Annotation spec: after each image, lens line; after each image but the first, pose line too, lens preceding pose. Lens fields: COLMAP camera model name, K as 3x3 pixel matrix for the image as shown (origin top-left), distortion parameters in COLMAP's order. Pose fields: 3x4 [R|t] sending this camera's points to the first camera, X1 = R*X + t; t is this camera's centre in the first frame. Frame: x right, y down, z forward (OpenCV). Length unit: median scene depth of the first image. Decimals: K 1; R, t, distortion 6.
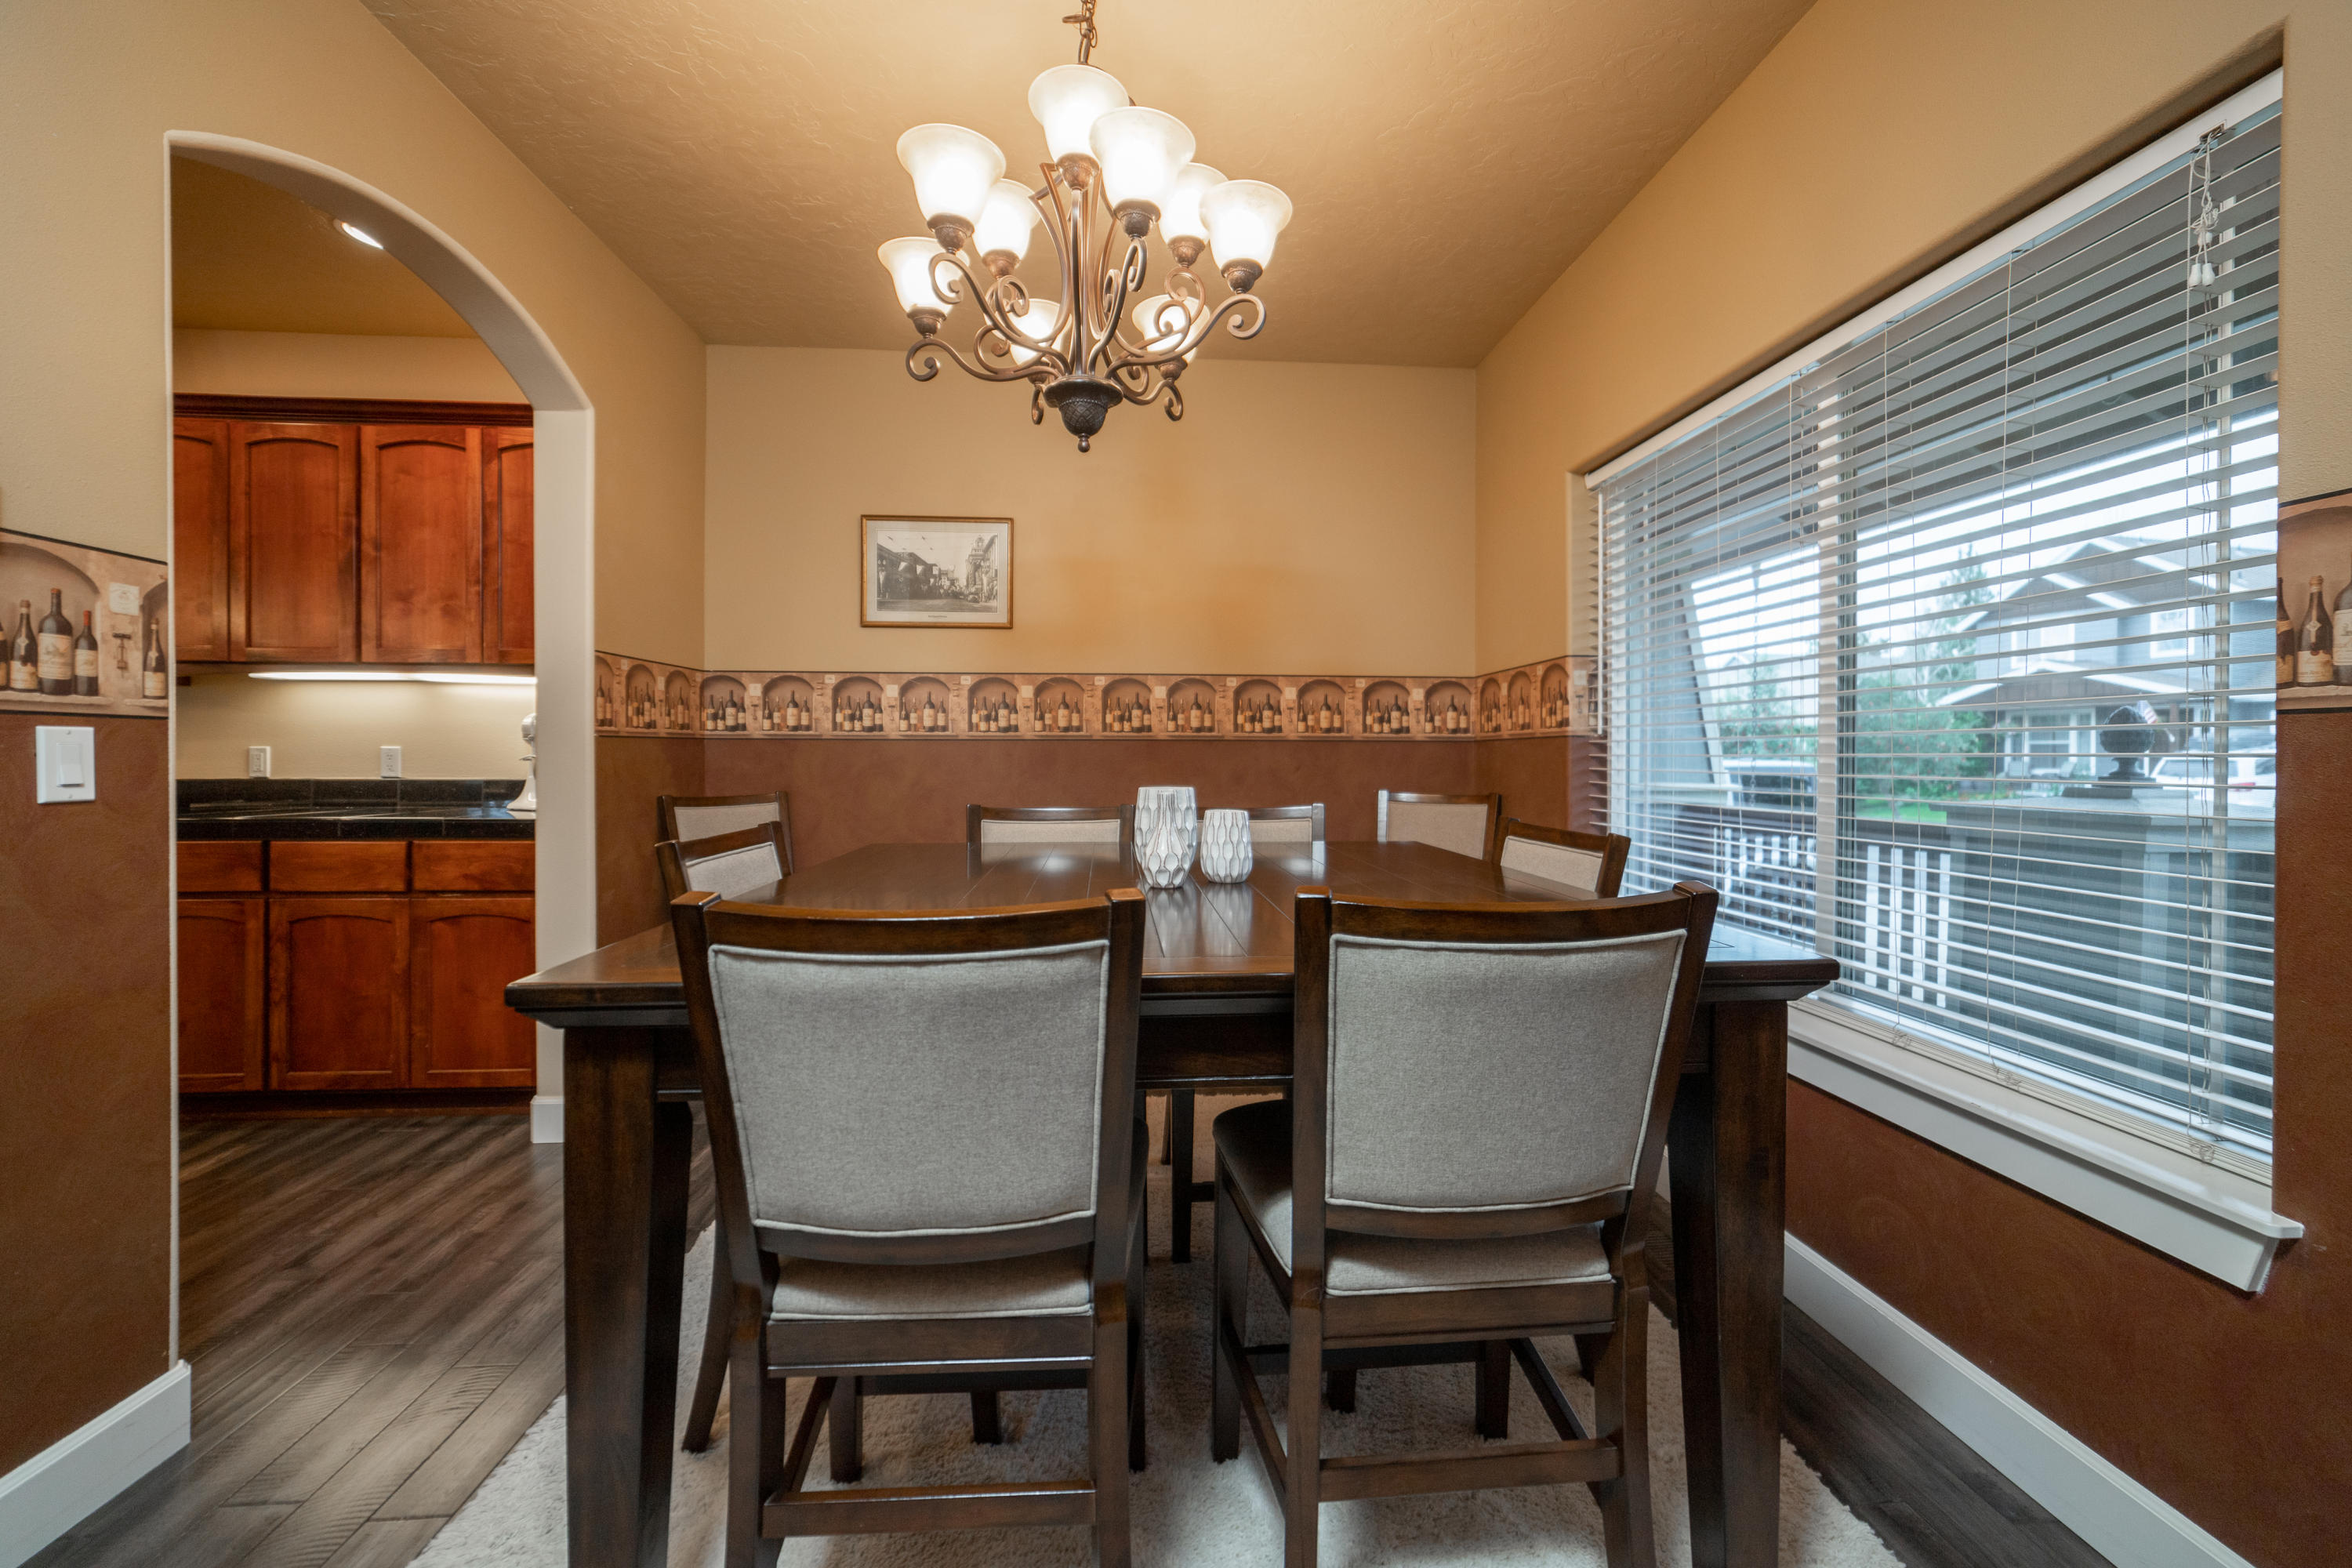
lens RADIAL K [[905.3, 0, 1180.7], [0, 905.3, 769.4], [0, 0, 1]] dist [-0.007597, 0.002546]
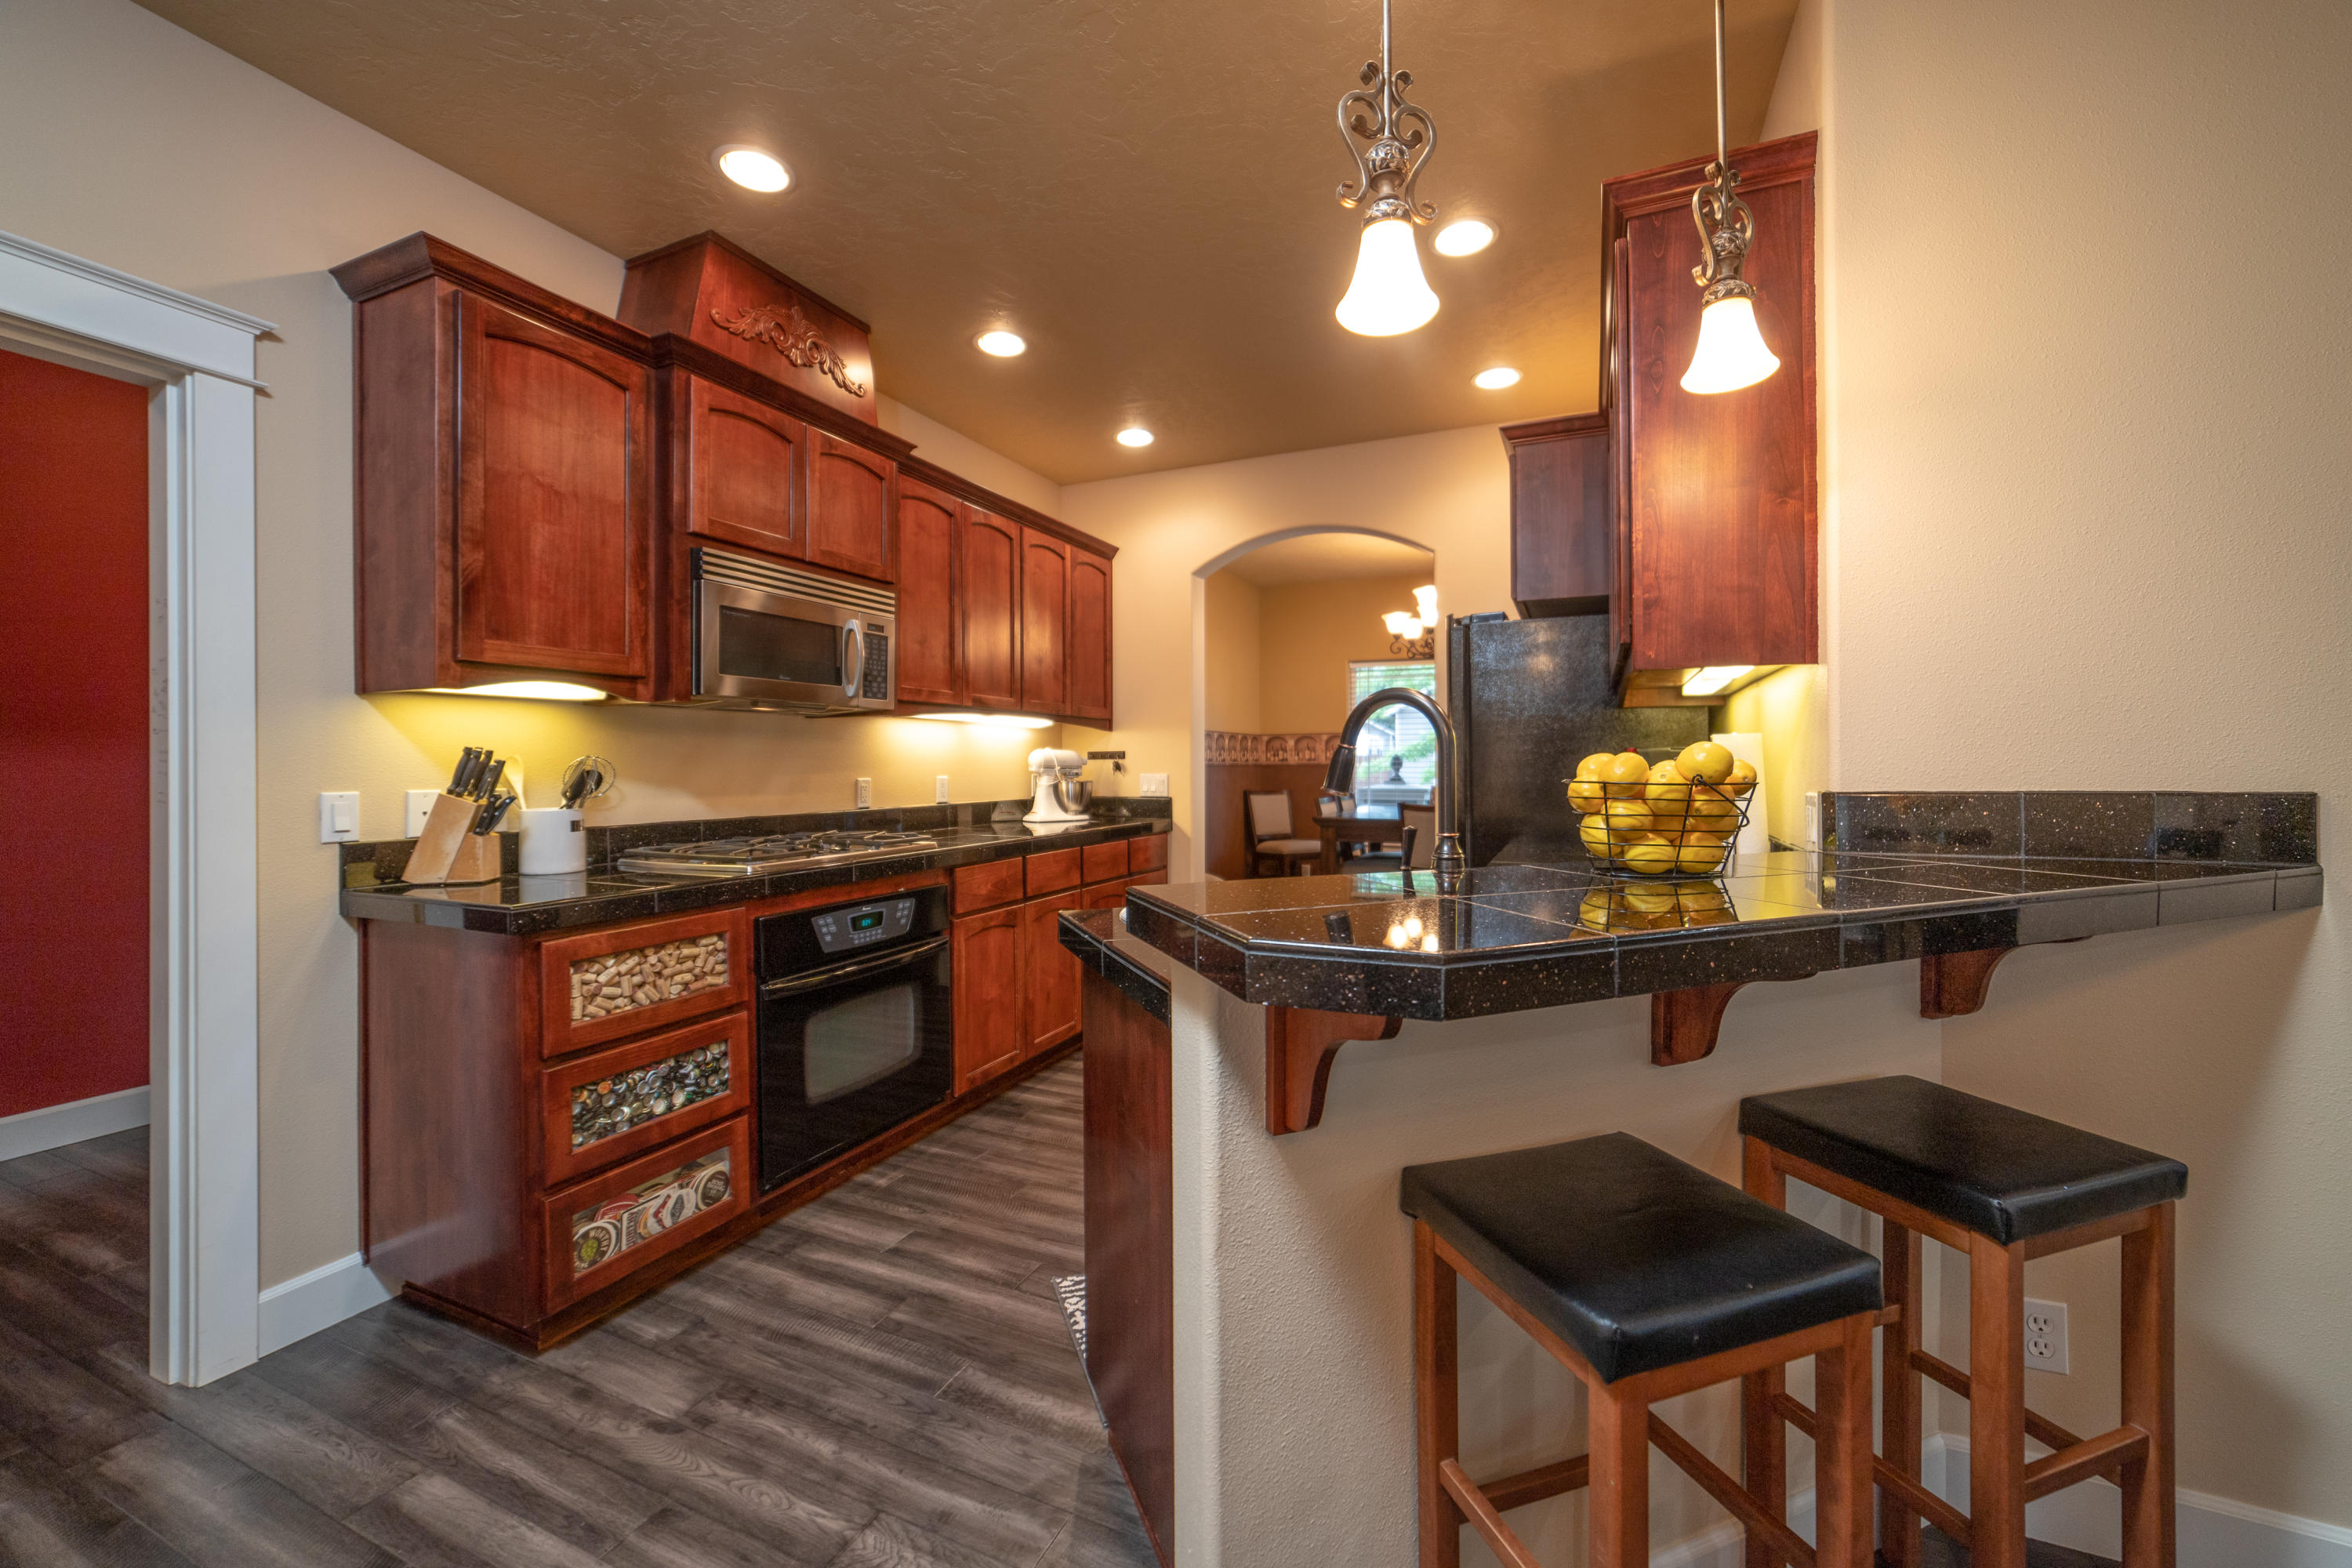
lens RADIAL K [[905.3, 0, 1160.4], [0, 905.3, 762.4], [0, 0, 1]] dist [-0.007597, 0.002546]
pose [[0.481731, -0.008476, 0.876278, -1.958912], [0.030741, 0.999501, -0.007231, -0.029883], [-0.875780, 0.030421, 0.481752, 0.216450]]
